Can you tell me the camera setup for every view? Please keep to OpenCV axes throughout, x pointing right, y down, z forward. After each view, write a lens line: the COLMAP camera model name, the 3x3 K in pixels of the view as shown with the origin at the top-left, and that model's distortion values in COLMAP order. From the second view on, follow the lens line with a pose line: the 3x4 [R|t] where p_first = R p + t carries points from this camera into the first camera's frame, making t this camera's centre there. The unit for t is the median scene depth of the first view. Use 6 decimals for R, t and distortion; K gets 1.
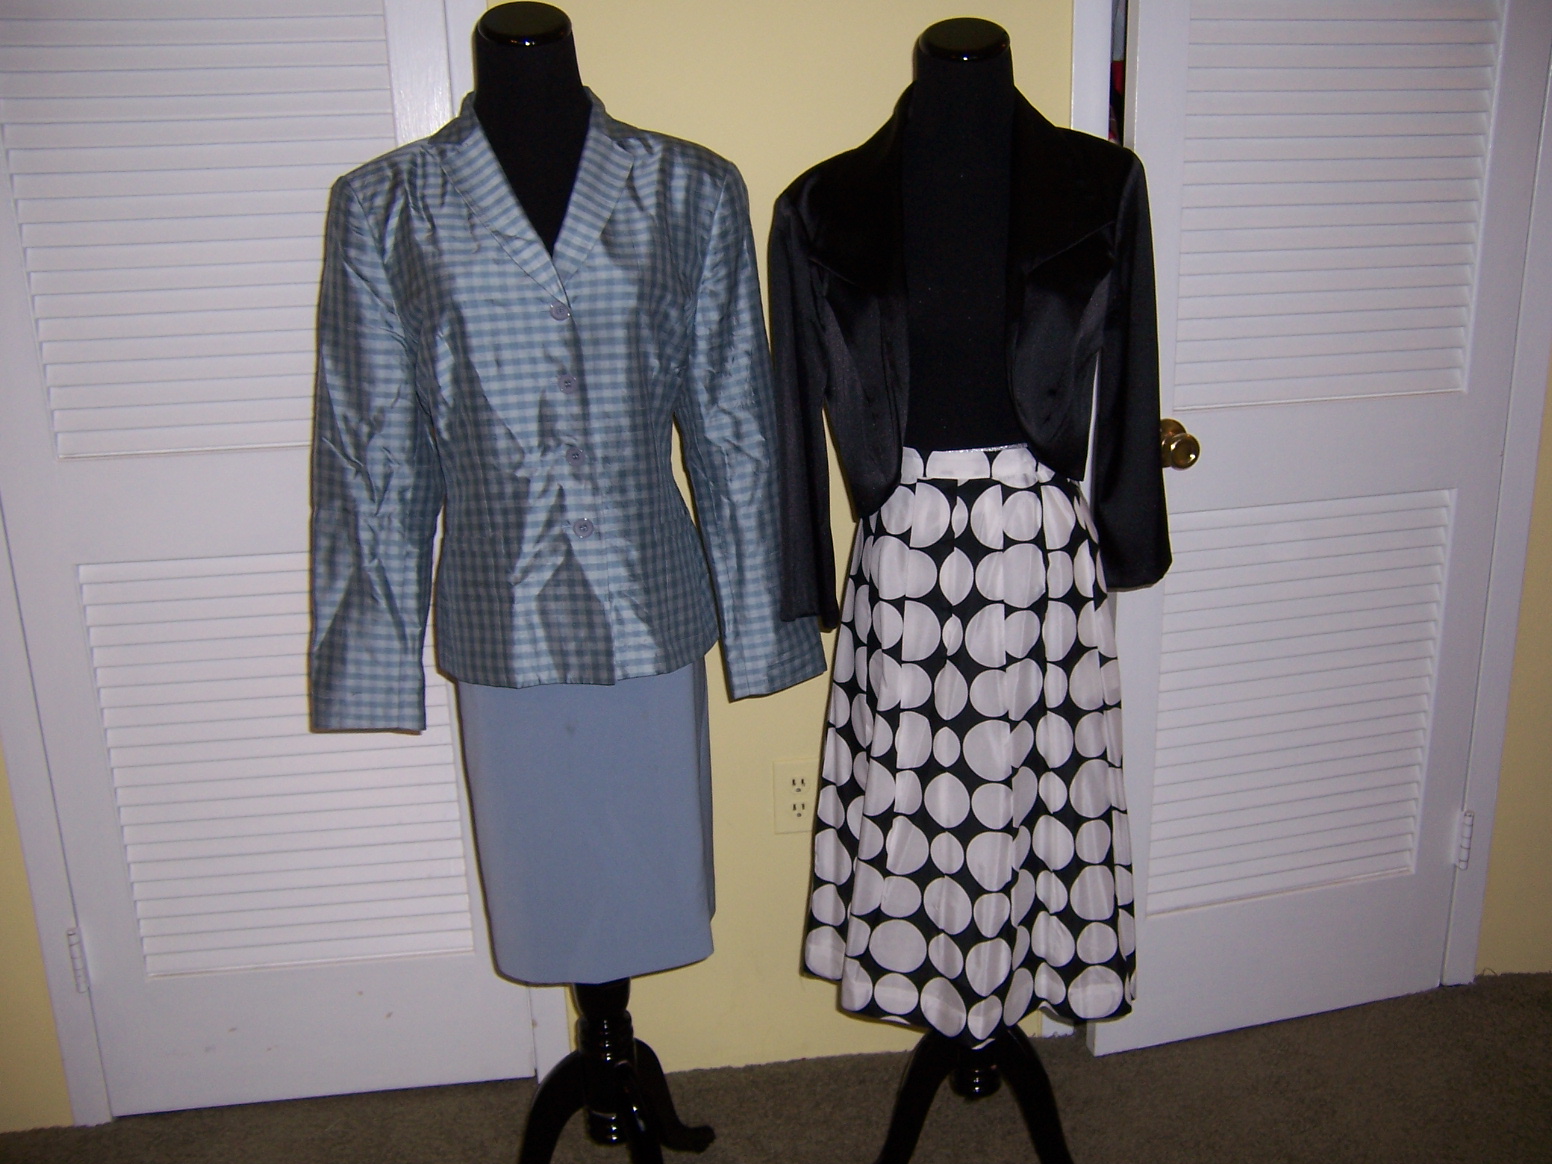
lens RADIAL K [[1495.8, 0, 776.0], [0, 1495.8, 582.0], [0, 0, 1]] dist [-0.064939, -0.000287]
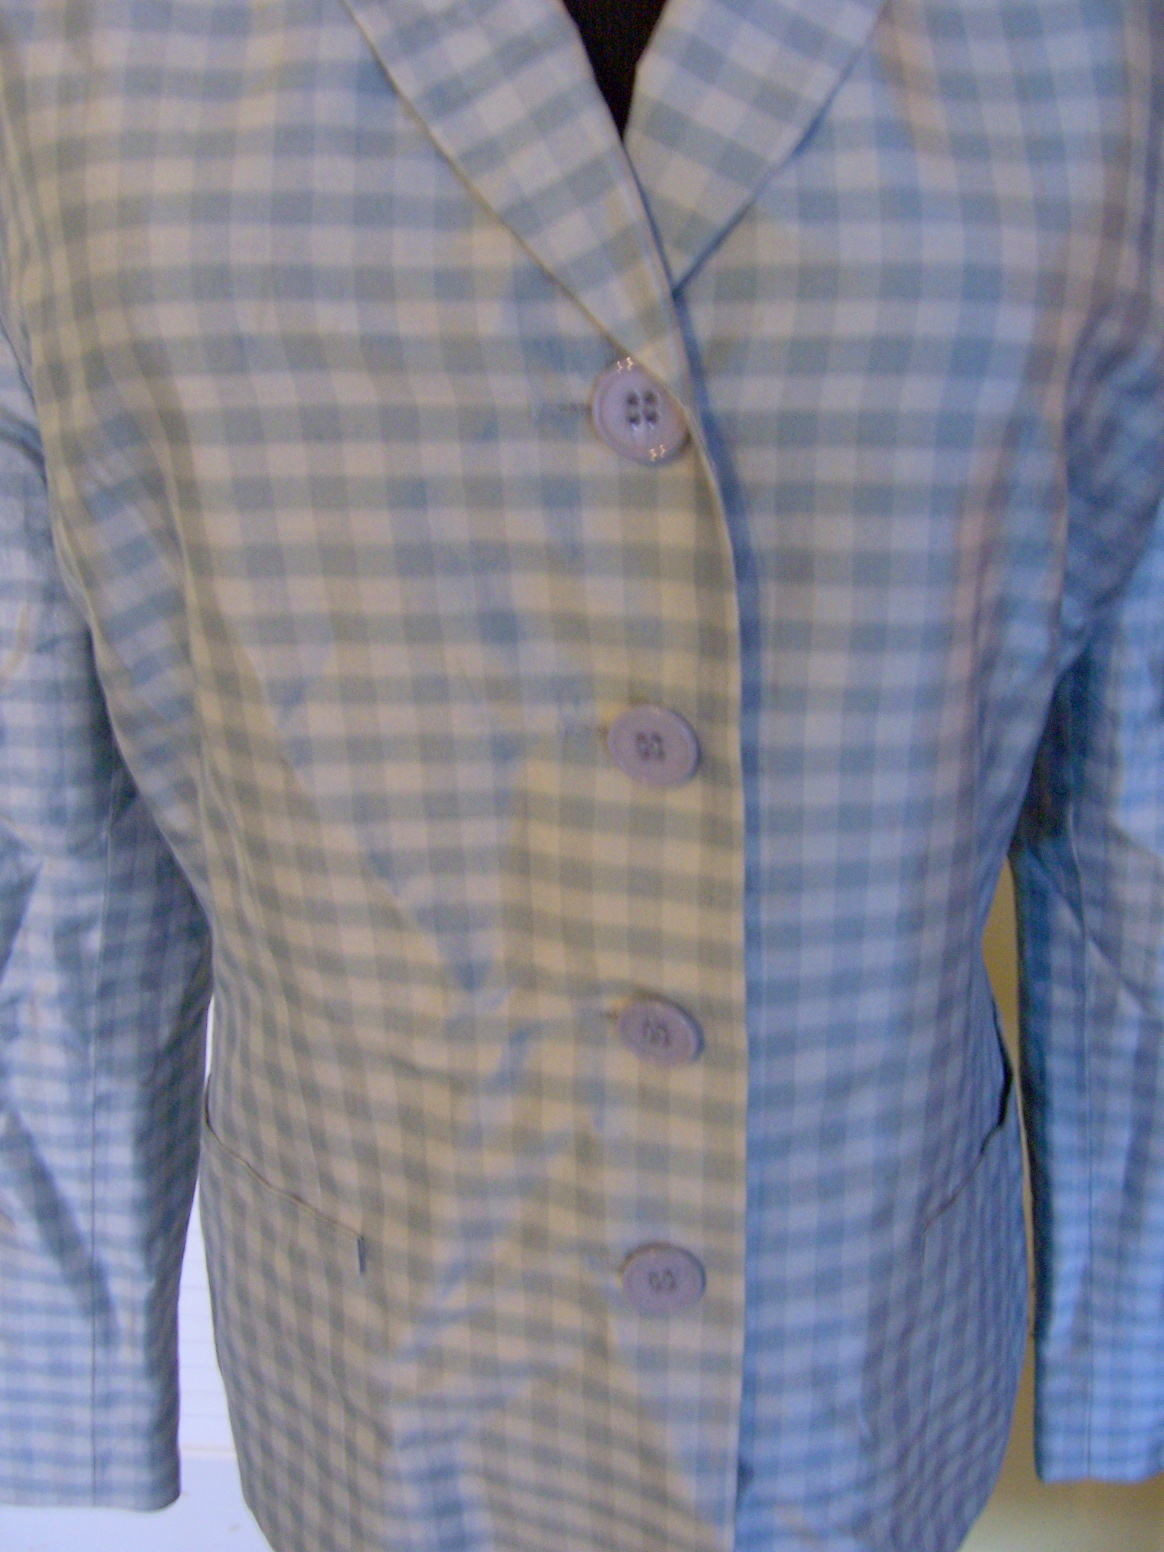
lens RADIAL K [[1495.8, 0, 582.0], [0, 1495.8, 776.0], [0, 0, 1]] dist [-0.064939, -0.000287]
pose [[0.983566, 0.107657, -0.144940, -0.109498], [-0.072295, 0.970449, 0.230222, -0.167538], [0.165442, -0.215960, 0.962284, 0.736616]]
